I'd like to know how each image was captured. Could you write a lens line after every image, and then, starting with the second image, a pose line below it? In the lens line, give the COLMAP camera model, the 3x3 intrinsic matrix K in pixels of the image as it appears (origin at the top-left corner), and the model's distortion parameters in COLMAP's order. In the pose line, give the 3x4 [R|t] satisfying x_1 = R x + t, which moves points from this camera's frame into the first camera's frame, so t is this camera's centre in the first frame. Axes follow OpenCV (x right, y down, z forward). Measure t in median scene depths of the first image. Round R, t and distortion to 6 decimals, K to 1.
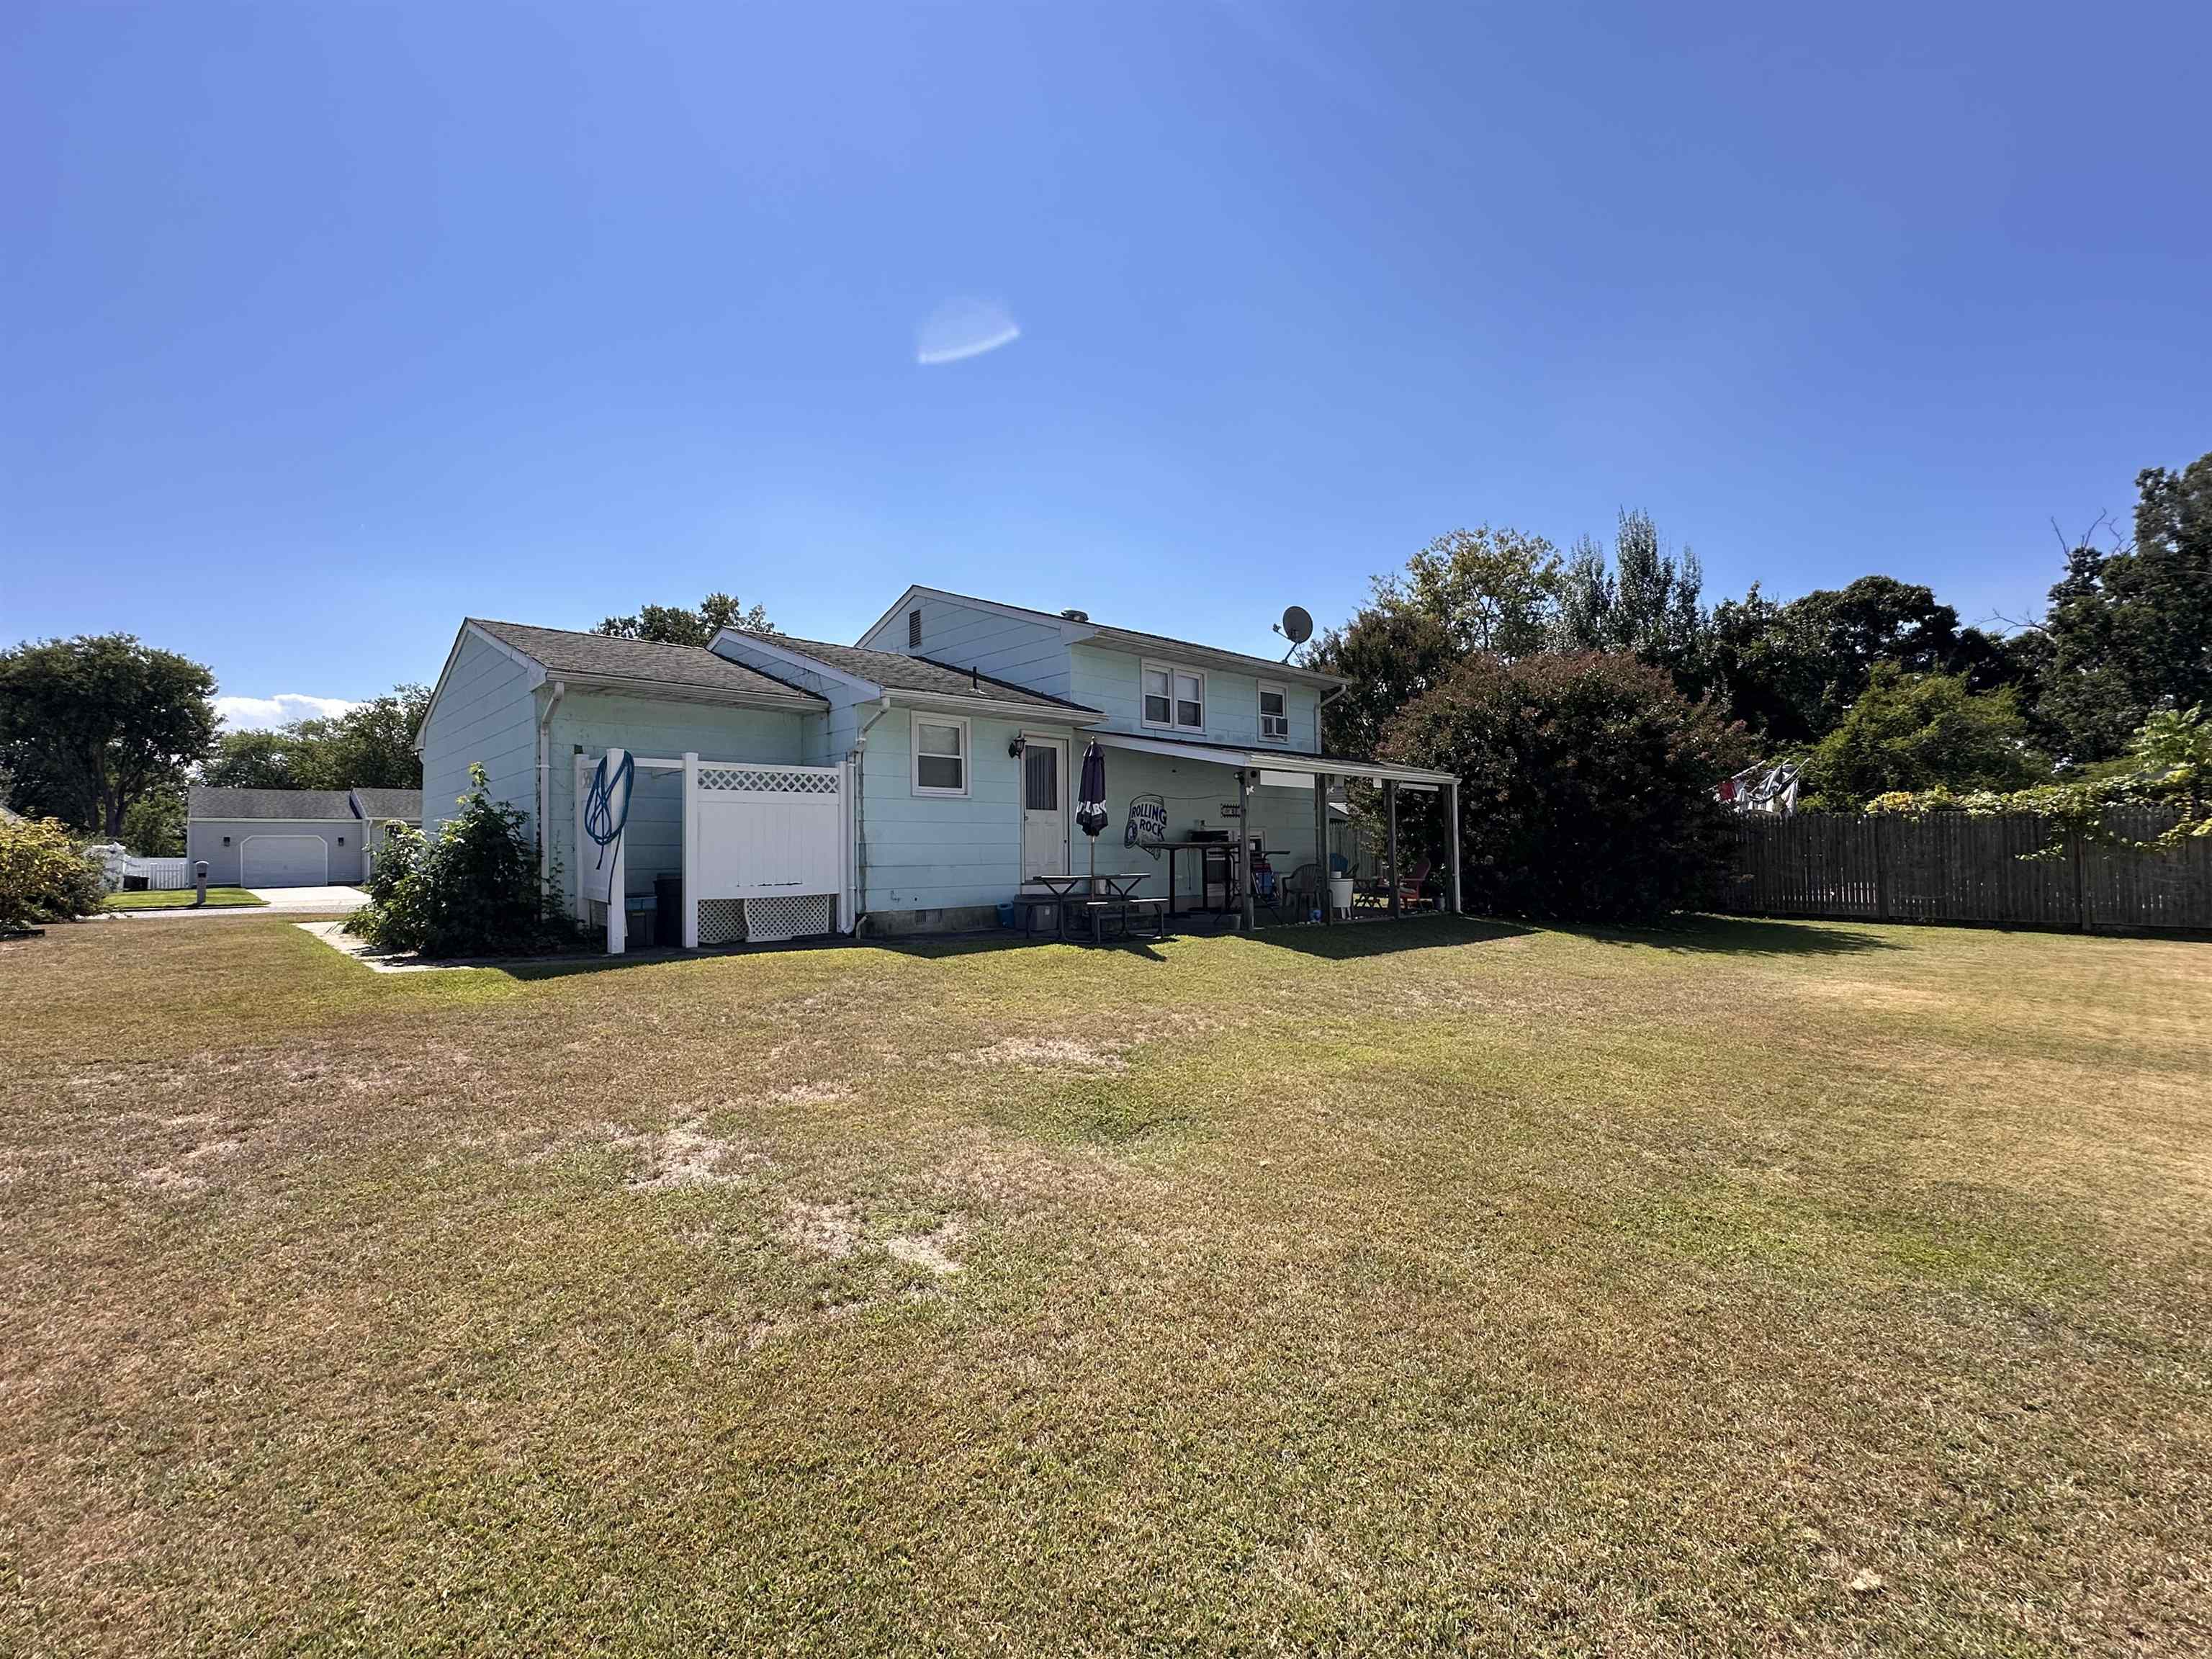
lens RADIAL K [[986.5, 0, 1106.0], [0, 986.5, 829.5], [0, 0, 1]] dist [-0.003538, 0.000663]
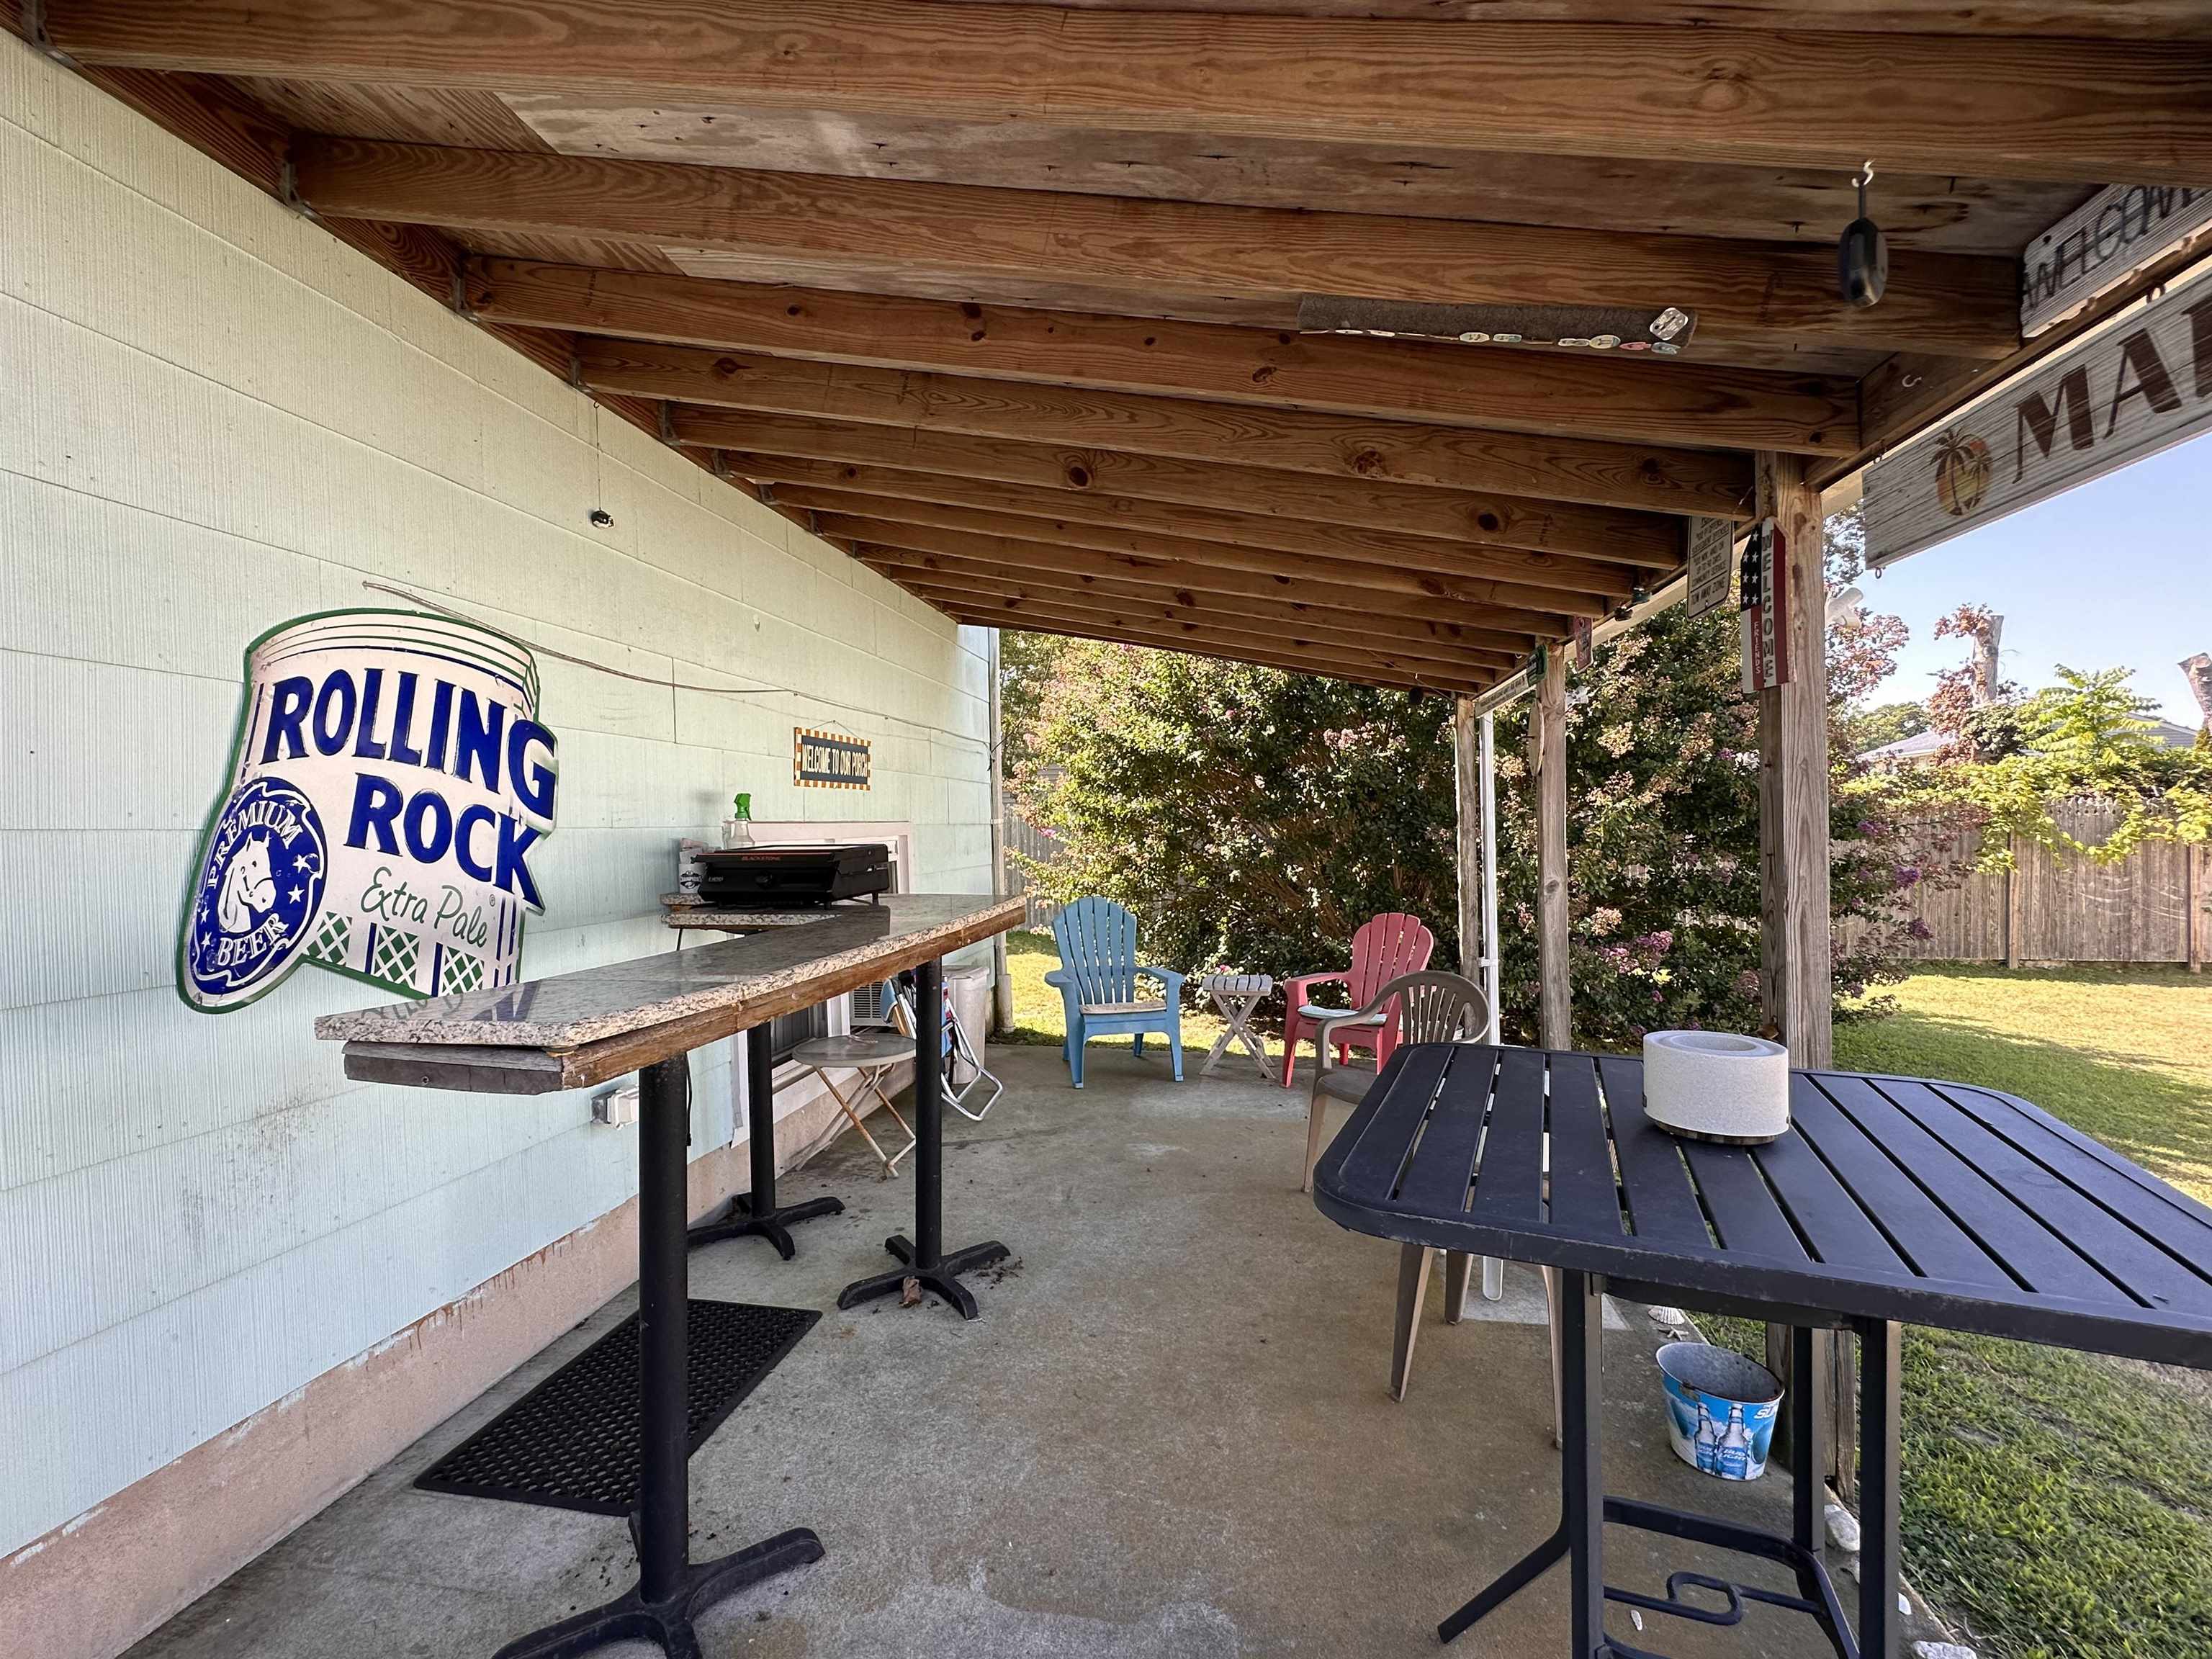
lens RADIAL K [[986.5, 0, 1106.0], [0, 986.5, 829.5], [0, 0, 1]] dist [-0.003538, 0.000663]
pose [[0.790677, -0.003655, 0.612222, 0.034061], [-0.009703, 0.999782, 0.018500, -0.006772], [-0.612156, -0.020568, 0.790469, 0.835401]]
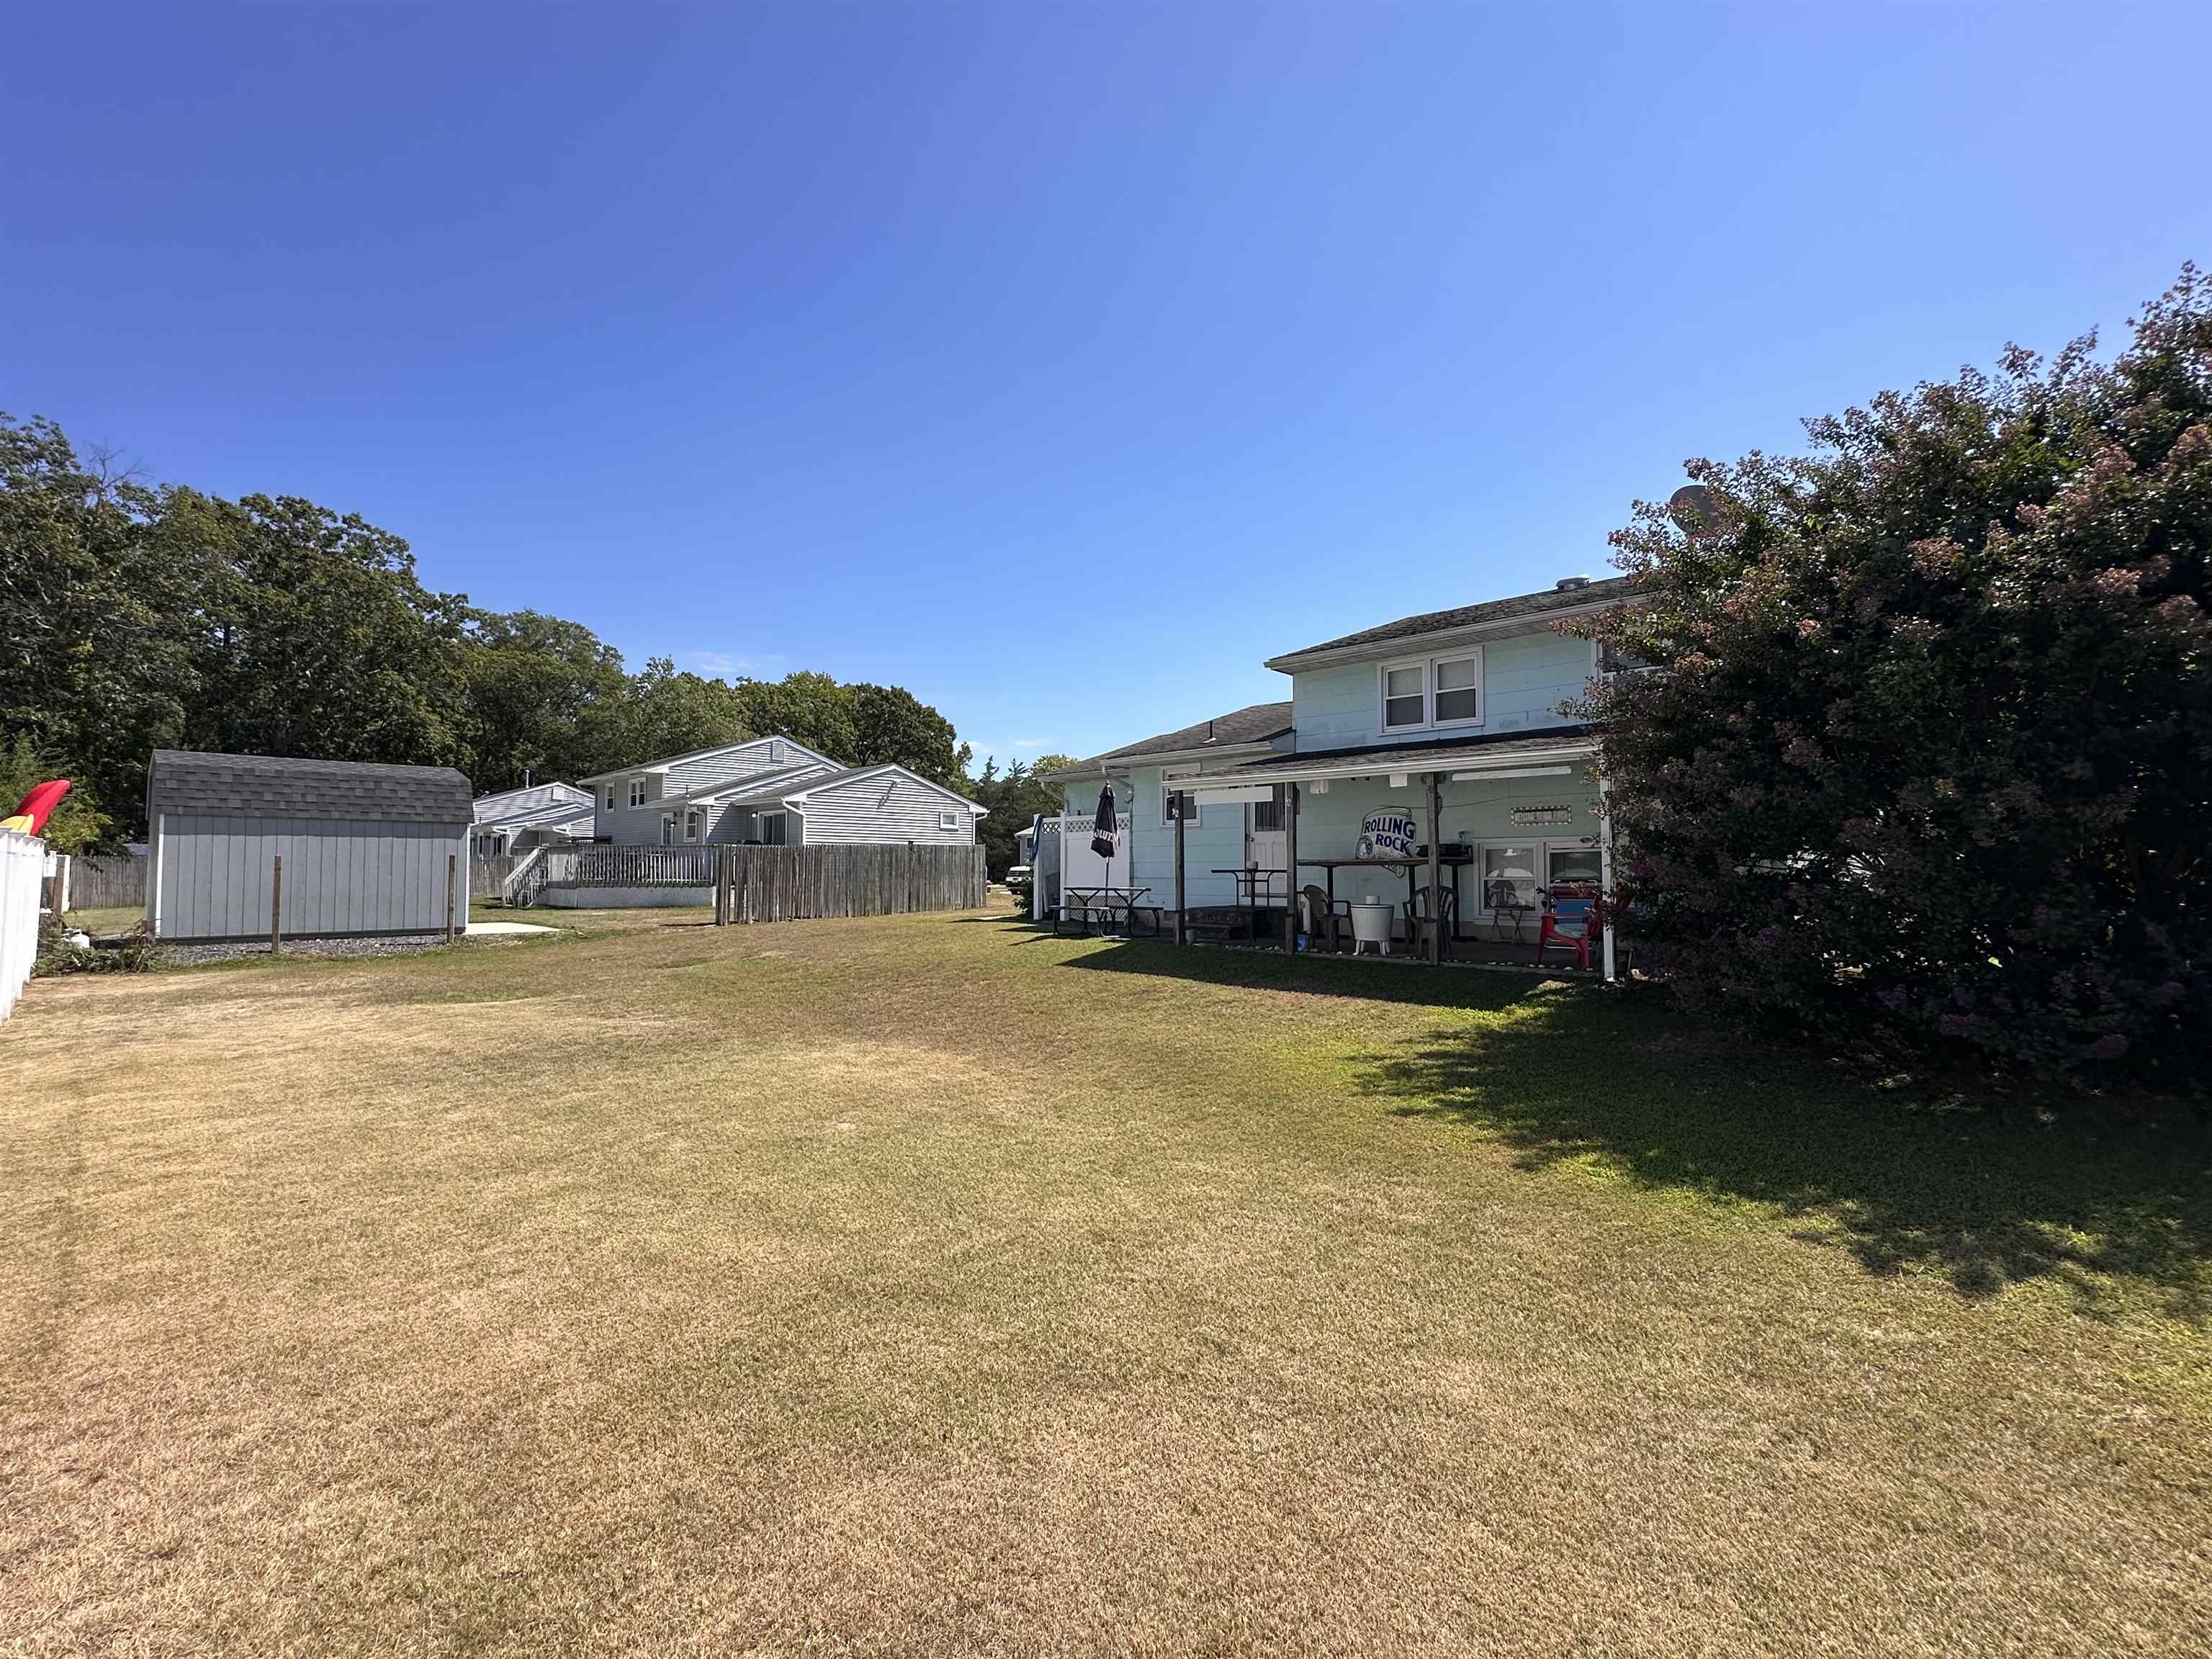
lens RADIAL K [[986.5, 0, 1106.0], [0, 986.5, 829.5], [0, 0, 1]] dist [-0.003538, 0.000663]
pose [[0.020337, -0.030494, -0.999328, 0.968745], [0.024660, 0.999246, -0.029989, 0.006749], [0.999489, -0.024033, 0.021074, 0.724877]]
